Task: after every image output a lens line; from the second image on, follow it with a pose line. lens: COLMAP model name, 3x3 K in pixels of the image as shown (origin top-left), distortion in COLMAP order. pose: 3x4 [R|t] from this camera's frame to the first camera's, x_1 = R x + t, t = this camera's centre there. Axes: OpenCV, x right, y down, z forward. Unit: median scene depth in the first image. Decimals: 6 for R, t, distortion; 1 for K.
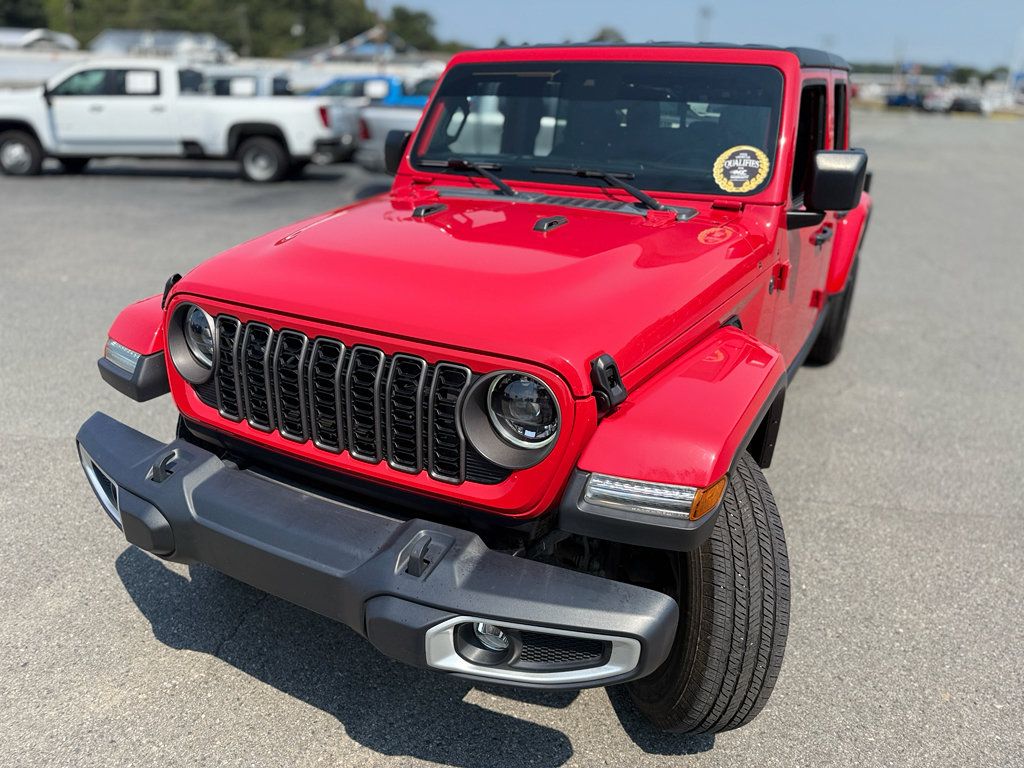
lens RADIAL K [[720.3, 0, 510.7], [0, 720.3, 388.7], [0, 0, 1]] dist [0.036271, -0.040597]
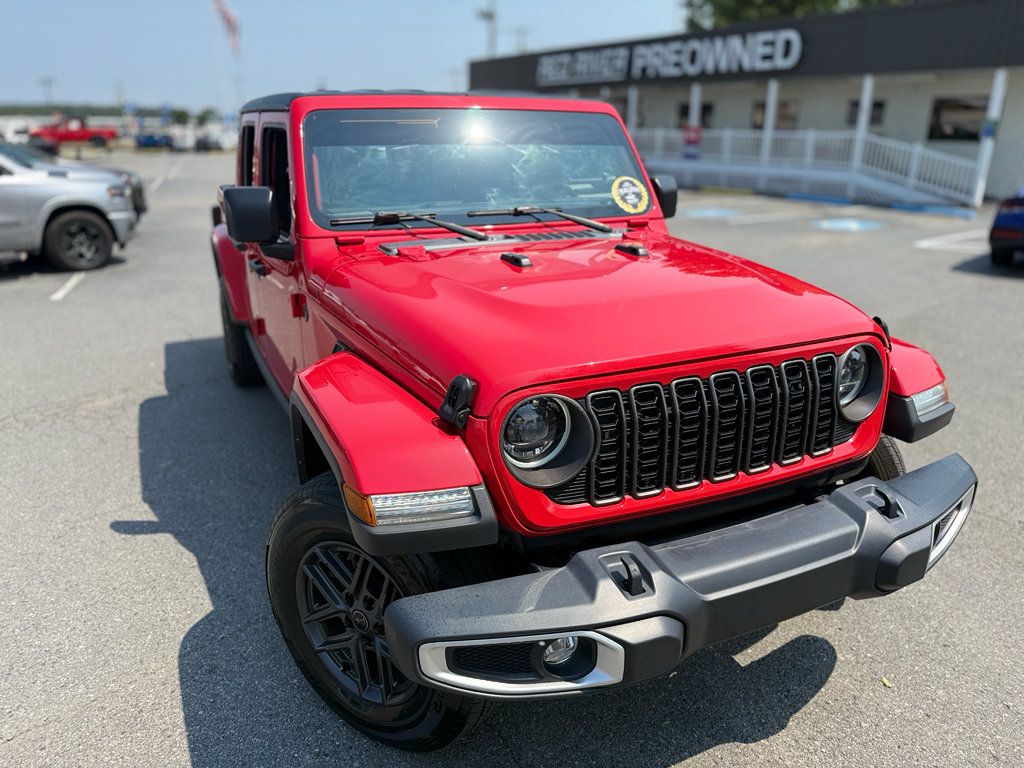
lens RADIAL K [[720.3, 0, 508.1], [0, 720.3, 388.3], [0, 0, 1]] dist [0.036271, -0.040597]
pose [[0.600452, -0.281151, 0.748606, -0.871895], [0.318690, 0.942733, 0.098440, -0.177770], [-0.733413, 0.179465, 0.655666, 0.389294]]
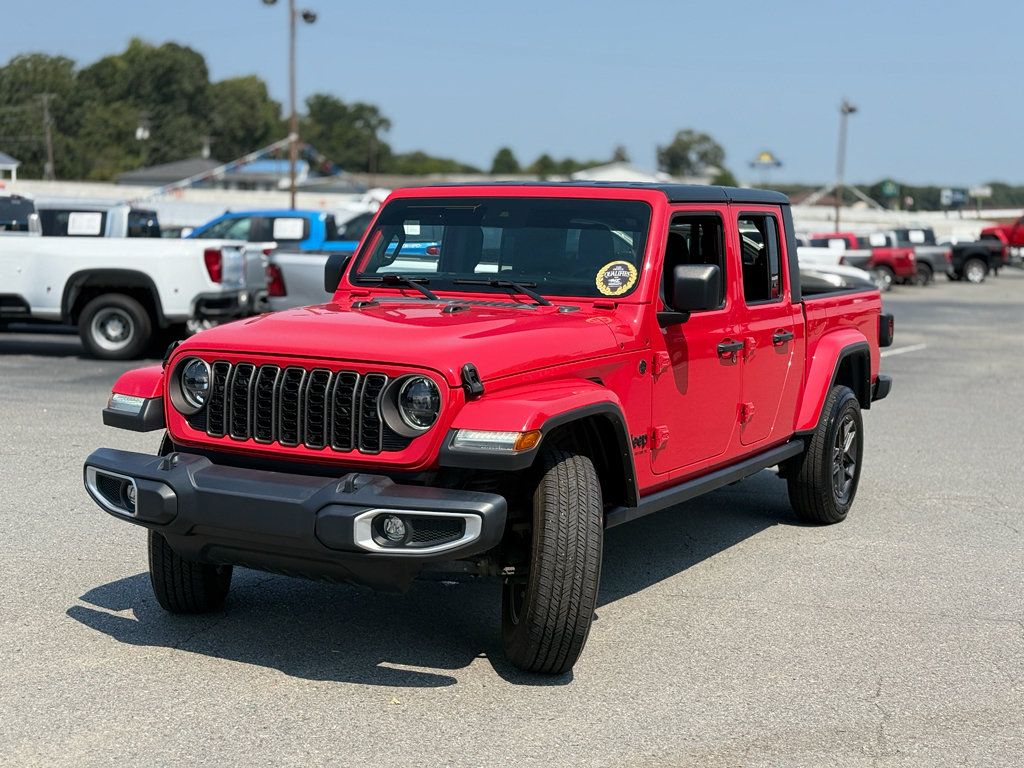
lens RADIAL K [[1411.9, 0, 517.3], [0, 1411.9, 374.2], [0, 0, 1]] dist [0.119722, 0.000000]
pose [[0.999991, 0.003981, -0.001624, 0.153954], [-0.004280, 0.957466, -0.288516, 0.565471], [0.000407, 0.288520, 0.957474, -1.299423]]
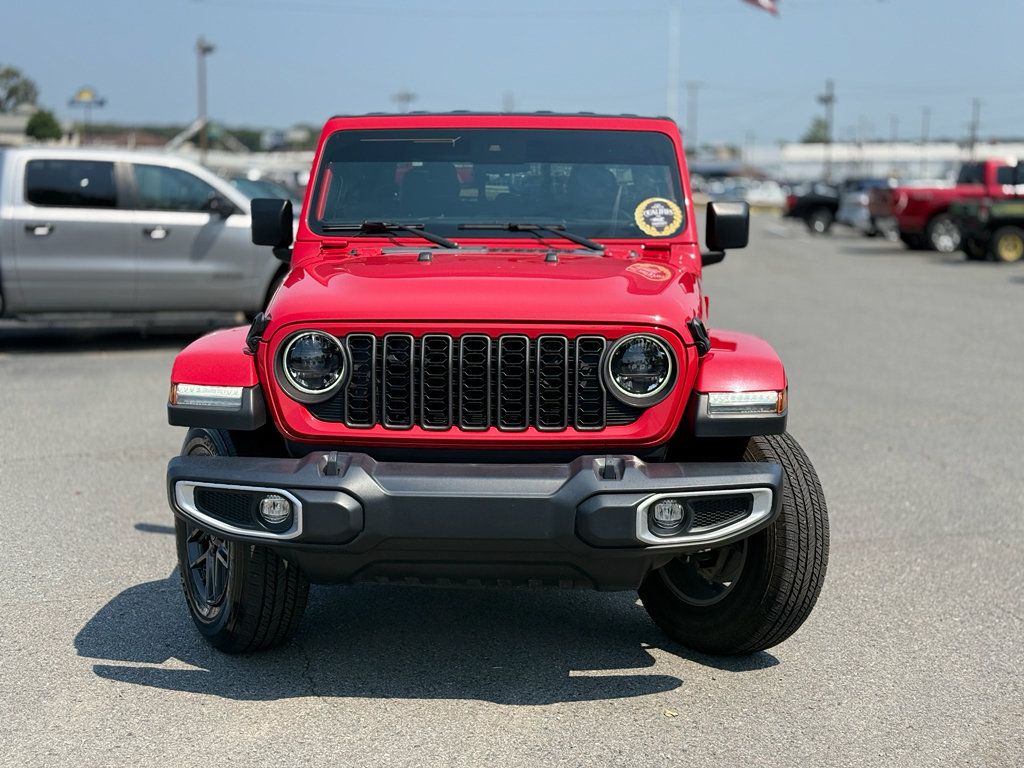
lens RADIAL K [[1411.9, 0, 504.1], [0, 1411.9, 382.6], [0, 0, 1]] dist [0.119722, 0.000000]
pose [[0.898170, -0.073467, 0.433466, -0.897280], [0.177539, 0.962583, -0.204727, 0.365628], [-0.402206, 0.260837, 0.877607, -0.800240]]
